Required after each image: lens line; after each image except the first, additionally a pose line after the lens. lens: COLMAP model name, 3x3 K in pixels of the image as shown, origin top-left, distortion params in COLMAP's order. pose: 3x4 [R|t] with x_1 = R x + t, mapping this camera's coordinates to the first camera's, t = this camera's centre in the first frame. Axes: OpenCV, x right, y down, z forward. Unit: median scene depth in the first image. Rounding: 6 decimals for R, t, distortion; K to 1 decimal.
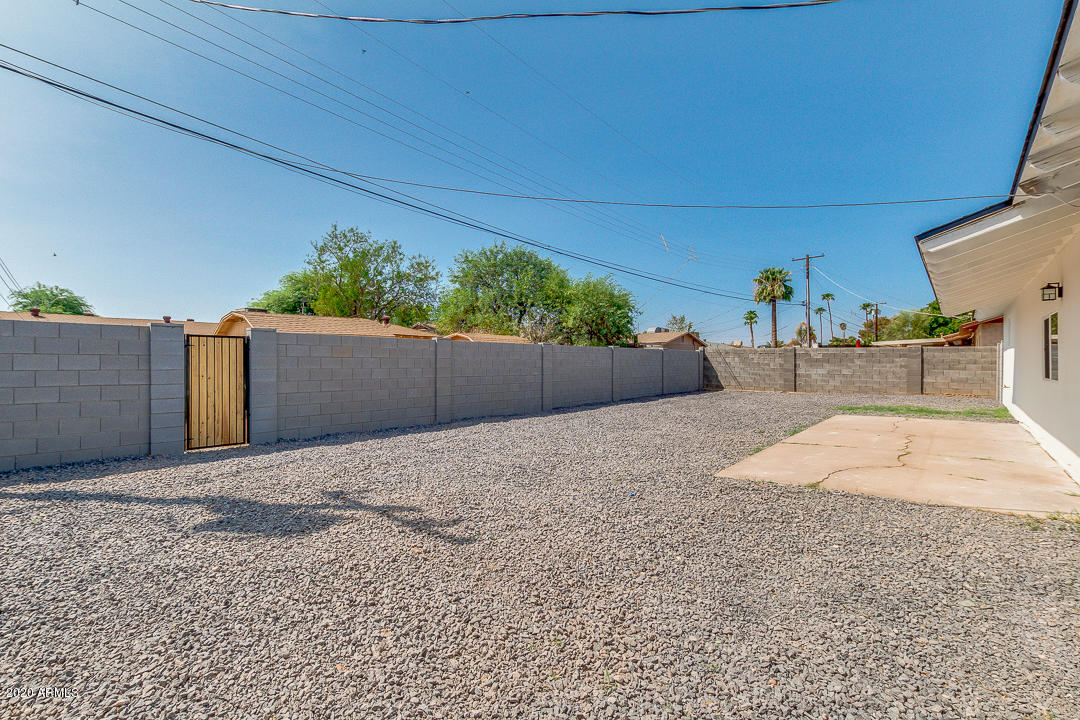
lens RADIAL K [[498.1, 0, 540.0], [0, 498.1, 360.0], [0, 0, 1]] dist [0.002713, -0.000862]
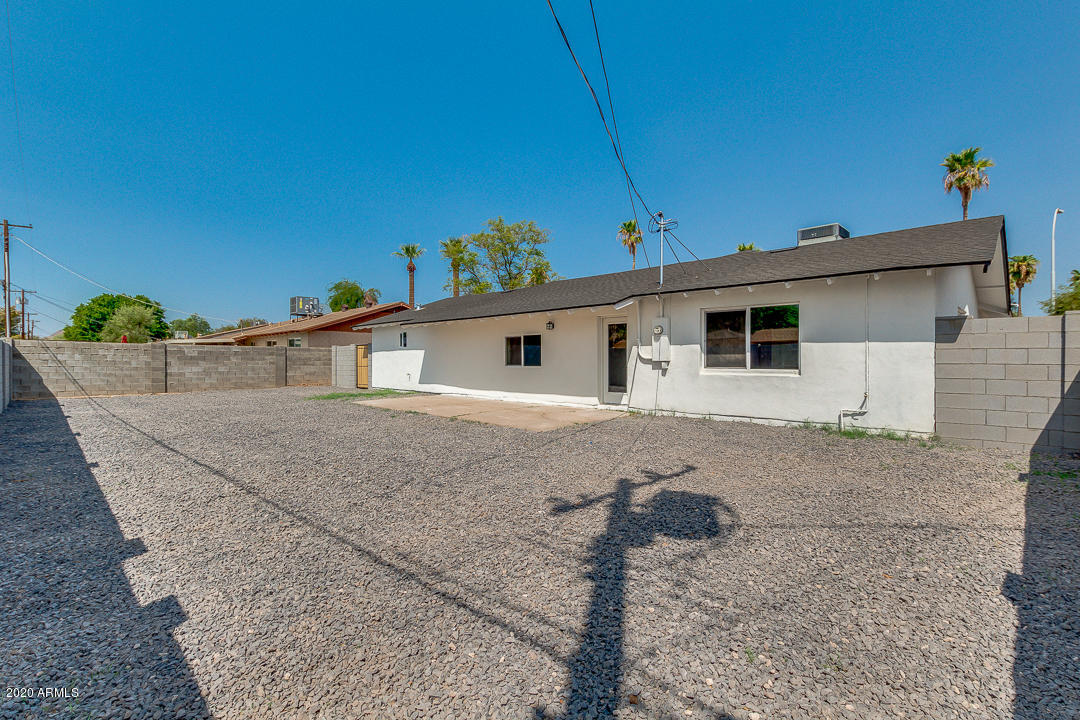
lens RADIAL K [[498.1, 0, 540.0], [0, 498.1, 360.0], [0, 0, 1]] dist [0.002713, -0.000862]
pose [[0.109420, -0.004044, 0.993987, -0.344919], [0.000147, 0.999992, 0.004052, 0.001079], [-0.993996, -0.000298, 0.109420, 0.252493]]
